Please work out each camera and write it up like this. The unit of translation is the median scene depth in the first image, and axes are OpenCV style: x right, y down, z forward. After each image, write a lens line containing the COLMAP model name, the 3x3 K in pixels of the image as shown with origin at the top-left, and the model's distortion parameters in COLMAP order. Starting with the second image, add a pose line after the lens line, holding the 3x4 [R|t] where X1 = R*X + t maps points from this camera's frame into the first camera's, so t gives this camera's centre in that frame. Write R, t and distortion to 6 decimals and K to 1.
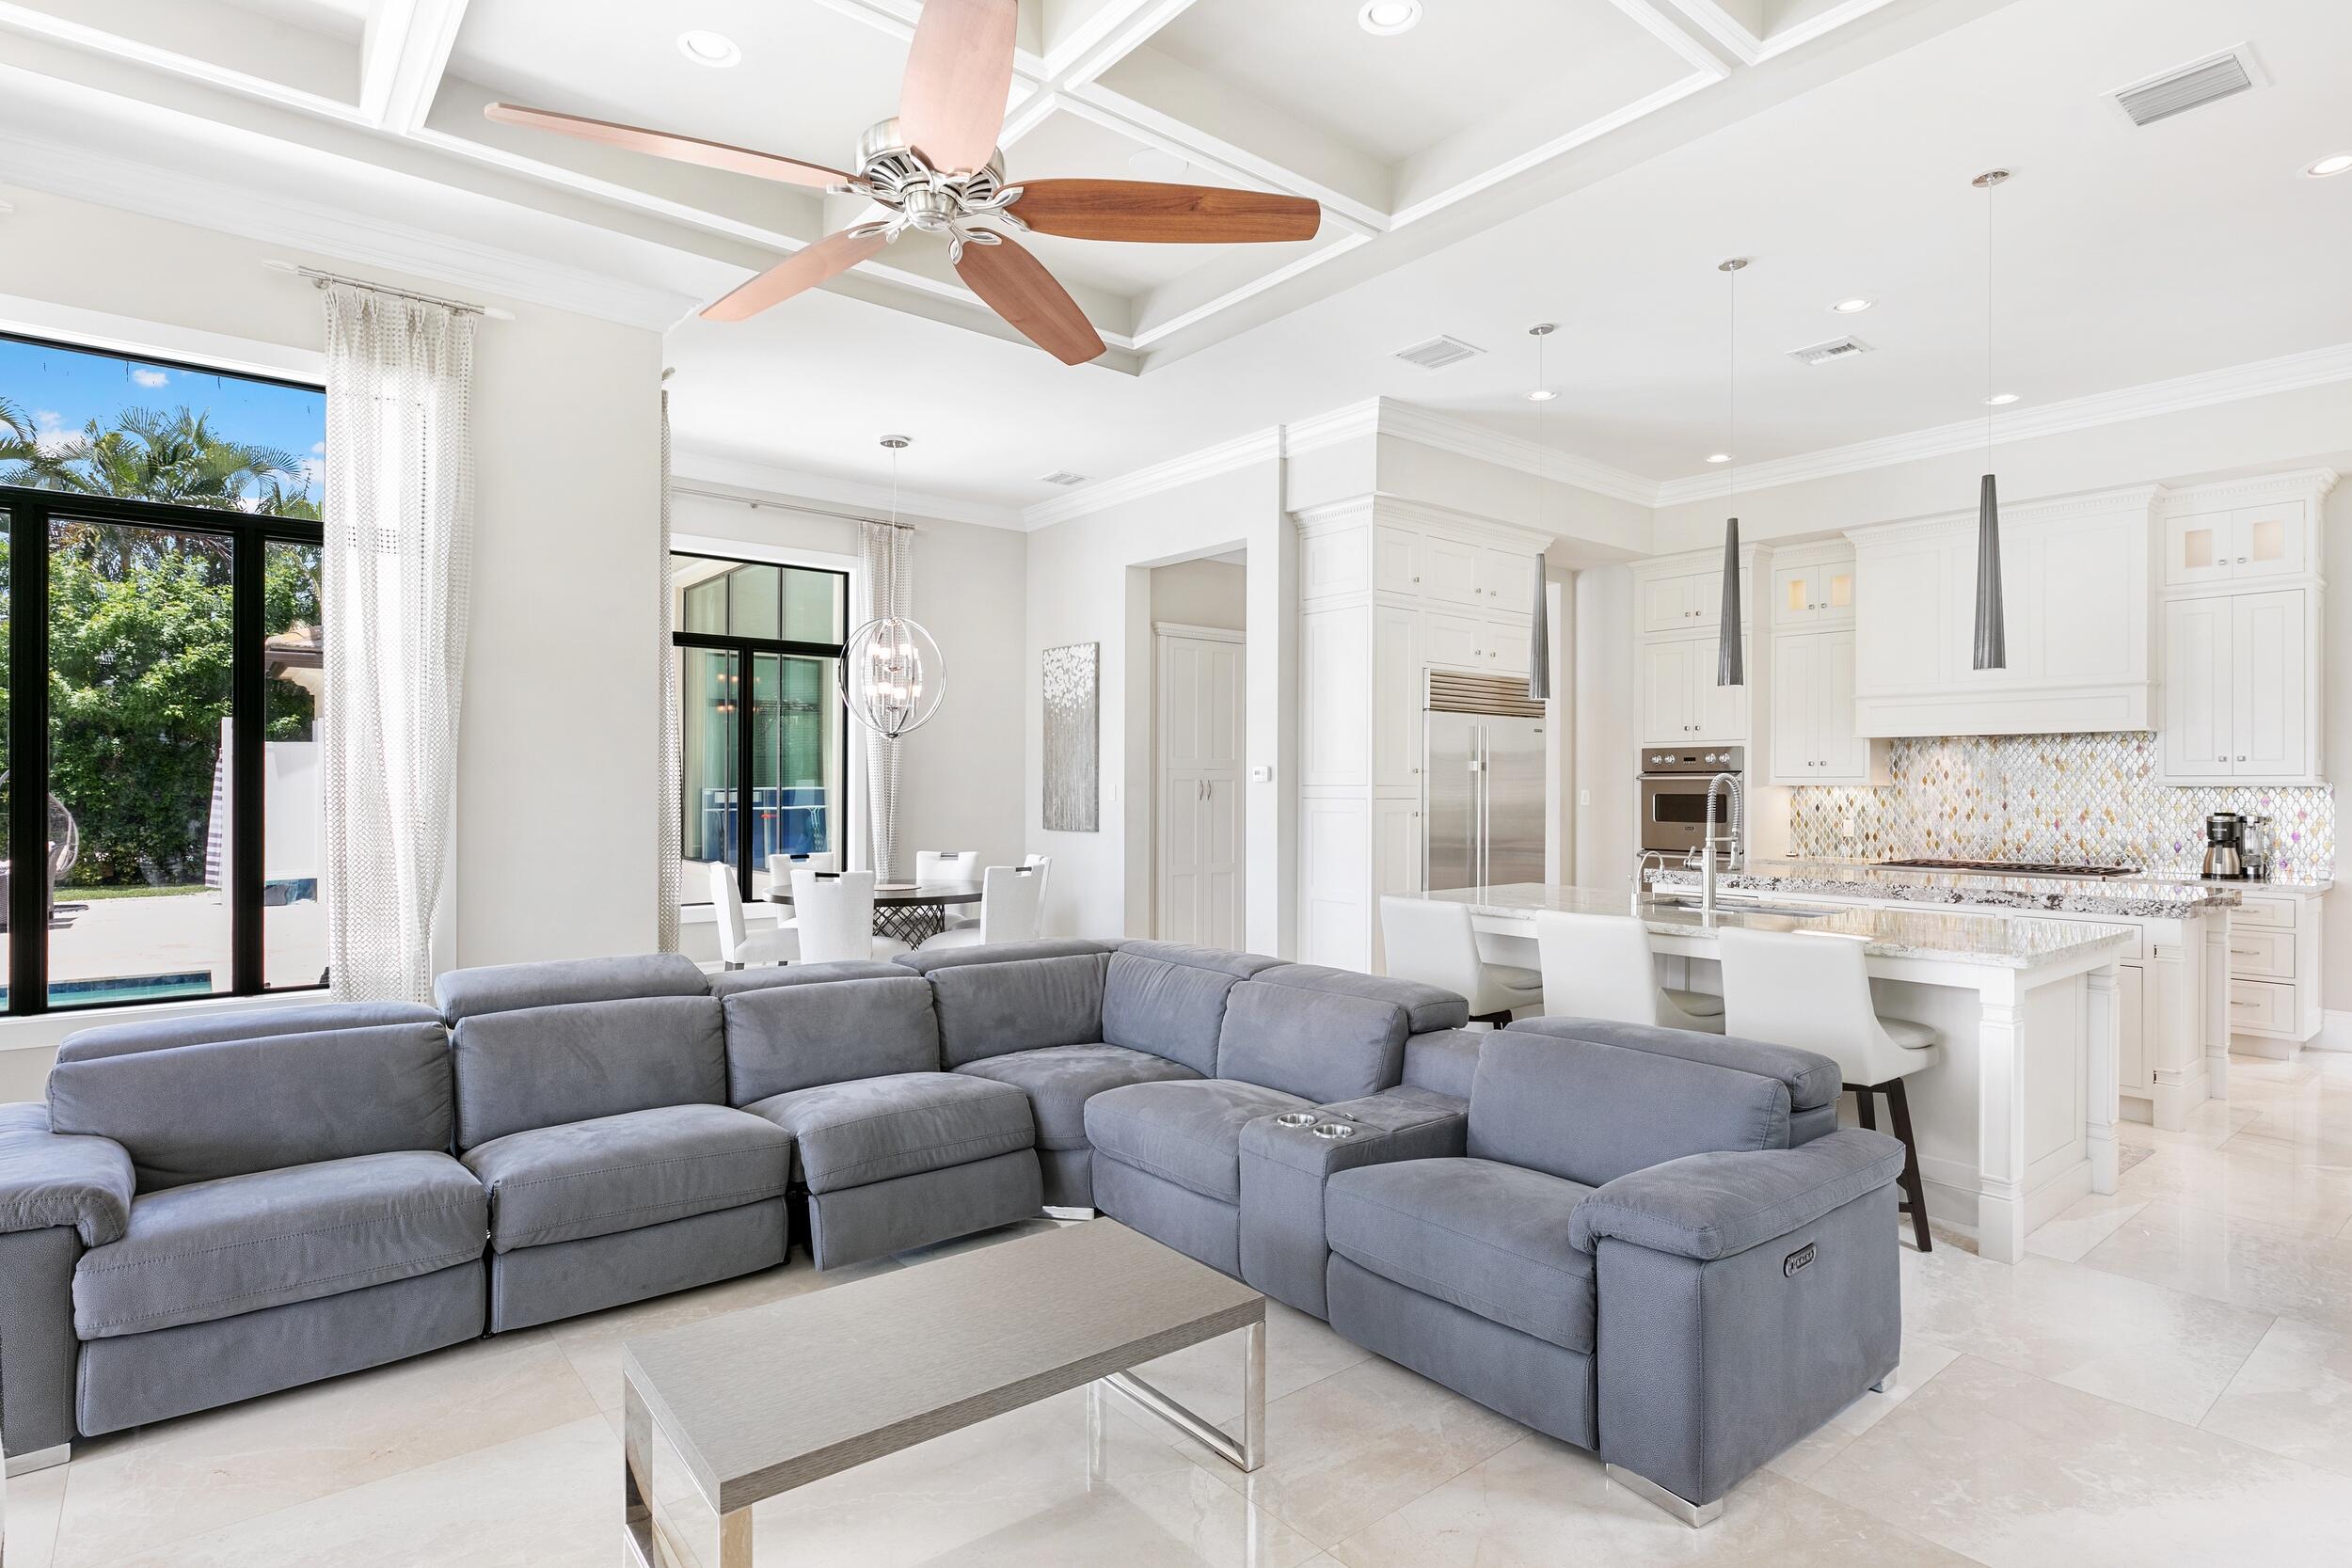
lens RADIAL K [[1204.4, 0, 1178.2], [0, 1204.4, 785.5], [0, 0, 1]] dist [-0.003268, 0.001257]
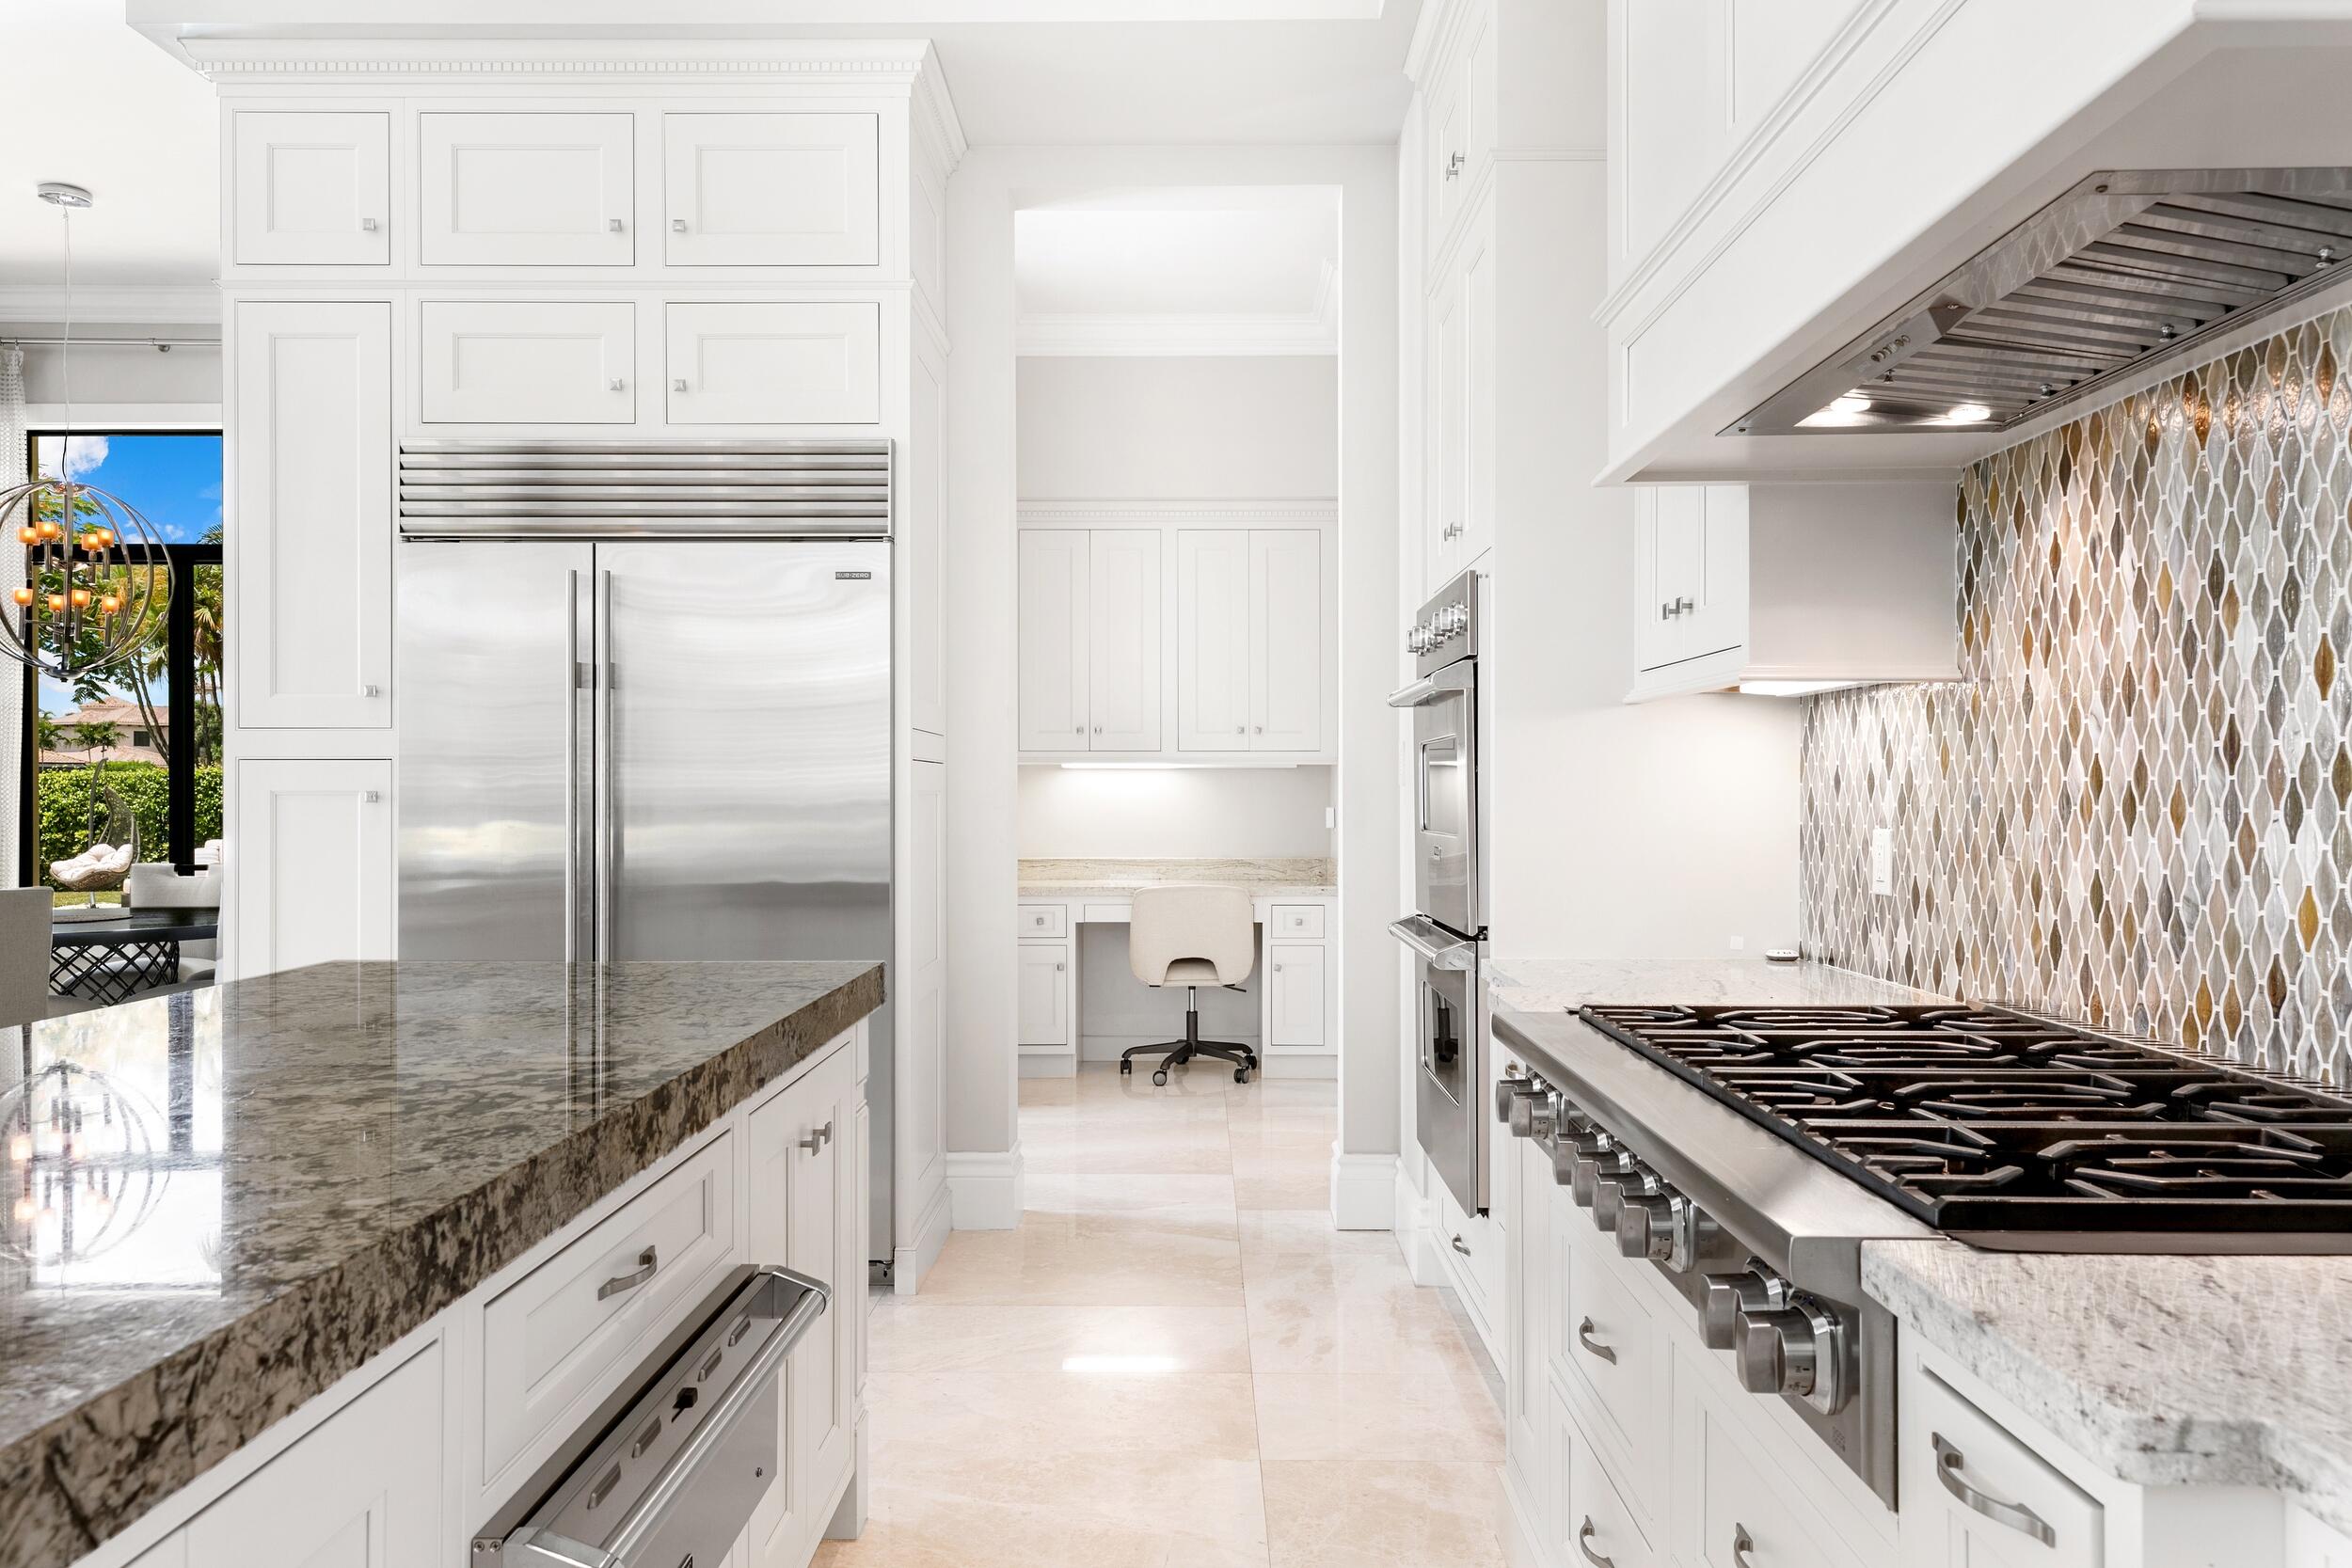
lens RADIAL K [[1612.2, 0, 1176.0], [0, 1612.2, 784.0], [0, 0, 1]] dist [0.018263, -0.008140]
pose [[0.770245, -0.008456, -0.637693, 0.791884], [0.005867, 0.999964, -0.006172, 0.025268], [0.637722, 0.001012, 0.770266, 0.781778]]
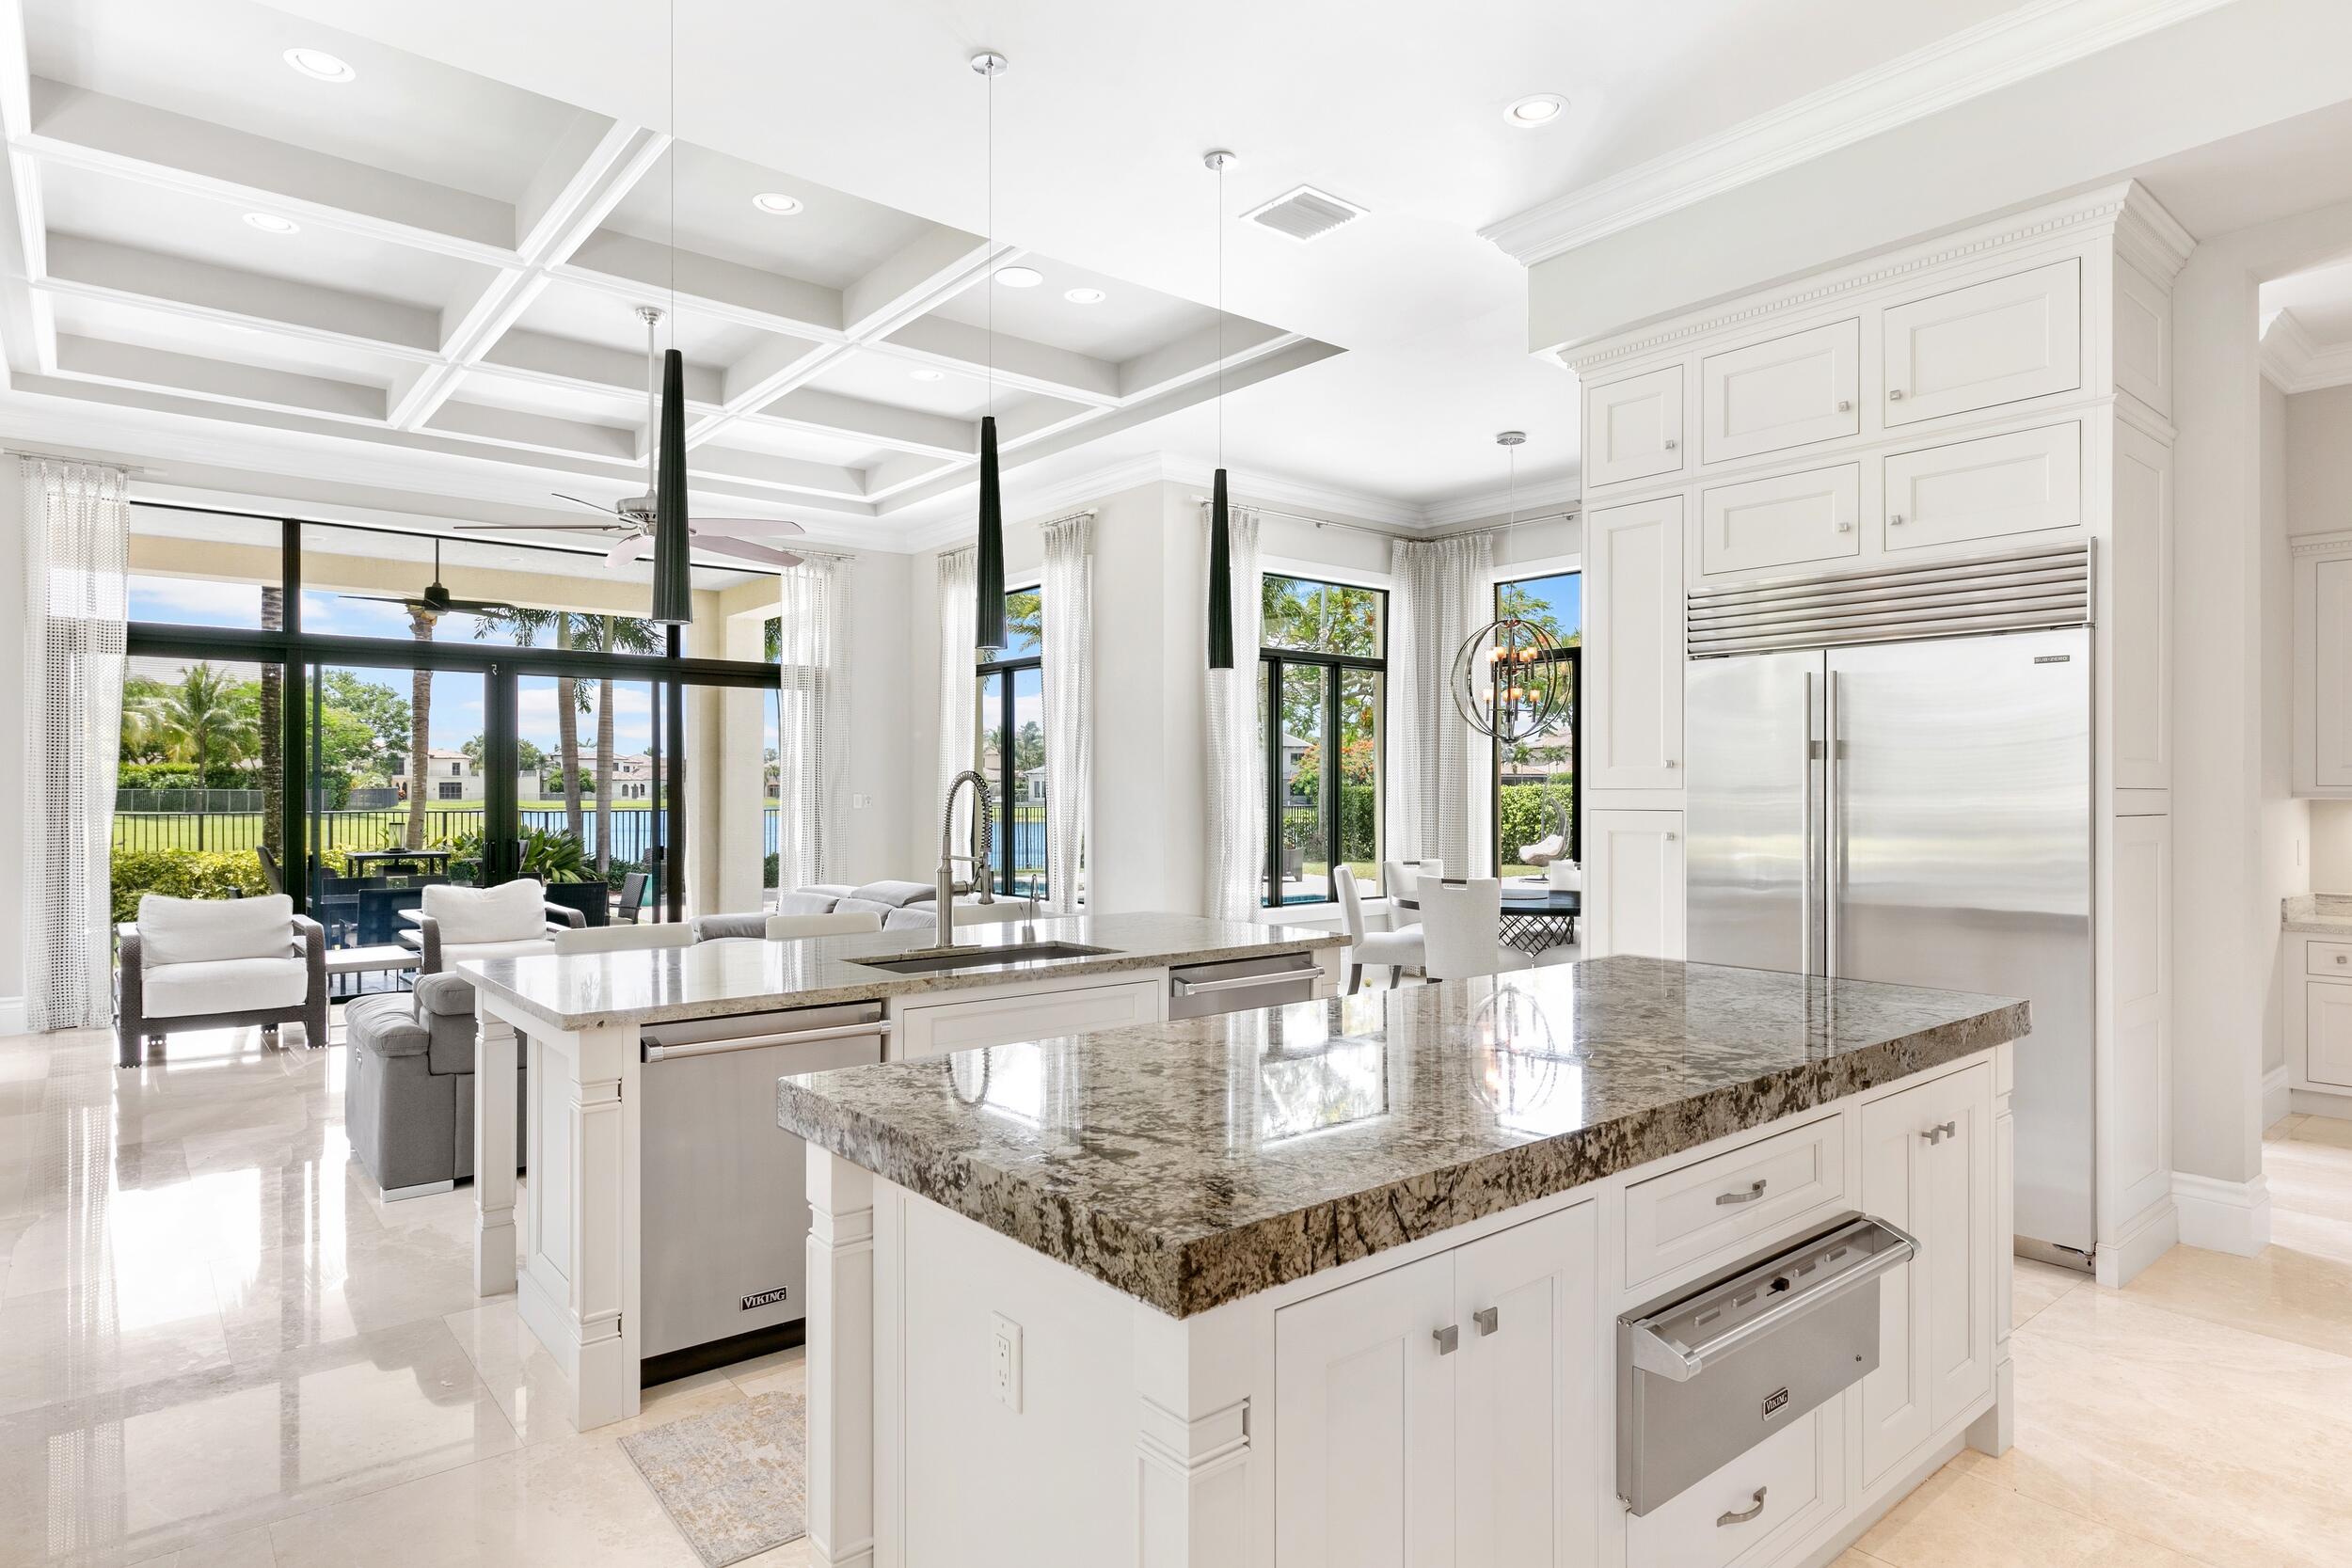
lens RADIAL K [[1295.0, 0, 1176.0], [0, 1295.0, 784.0], [0, 0, 1]] dist [0.002170, -0.000150]
pose [[0.006684, -0.010408, -0.999923, 0.874551], [0.000823, 0.999946, -0.010403, 0.004468], [0.999977, -0.000754, 0.006693, 0.781661]]
